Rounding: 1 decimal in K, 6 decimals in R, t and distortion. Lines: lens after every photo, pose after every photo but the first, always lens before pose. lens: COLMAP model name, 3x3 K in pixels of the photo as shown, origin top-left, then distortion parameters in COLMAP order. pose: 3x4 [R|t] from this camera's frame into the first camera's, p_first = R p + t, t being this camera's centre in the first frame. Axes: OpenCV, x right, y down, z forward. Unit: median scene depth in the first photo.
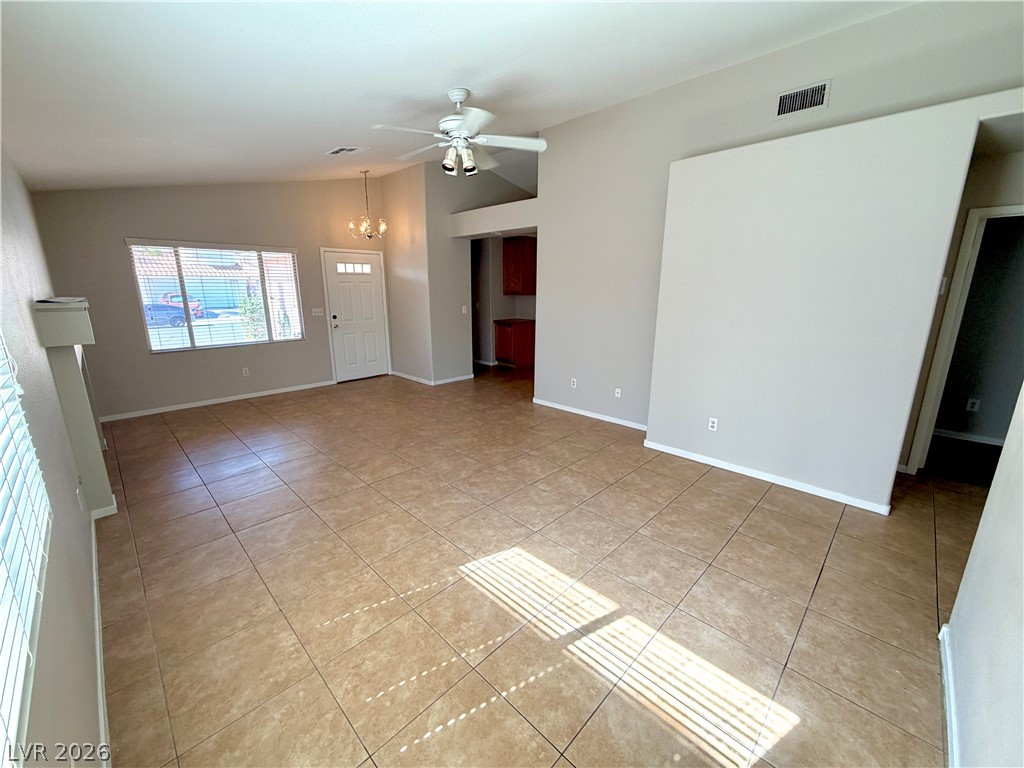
lens RADIAL K [[409.8, 0, 510.6], [0, 409.8, 384.7], [0, 0, 1]] dist [-0.000239, 0.000468]
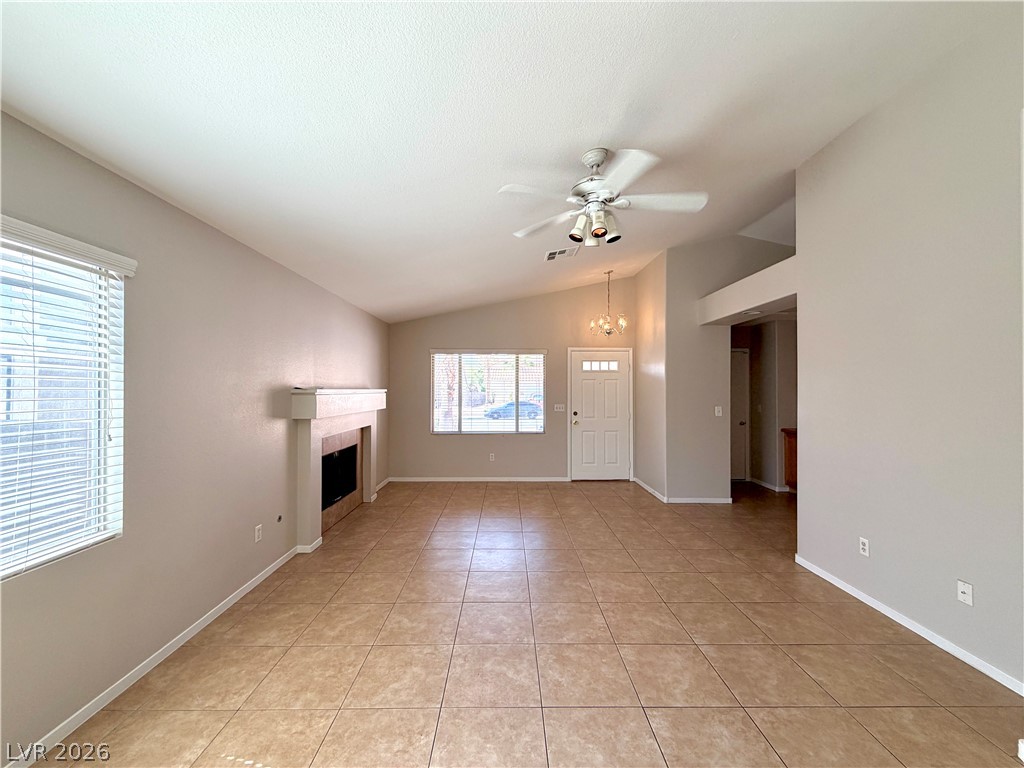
lens RADIAL K [[409.8, 0, 510.3], [0, 409.8, 384.9], [0, 0, 1]] dist [-0.000239, 0.000468]
pose [[0.707820, -0.007081, -0.706357, 0.227713], [-0.166158, 0.970224, -0.176228, -0.042444], [0.686573, 0.242104, 0.685568, 0.263994]]
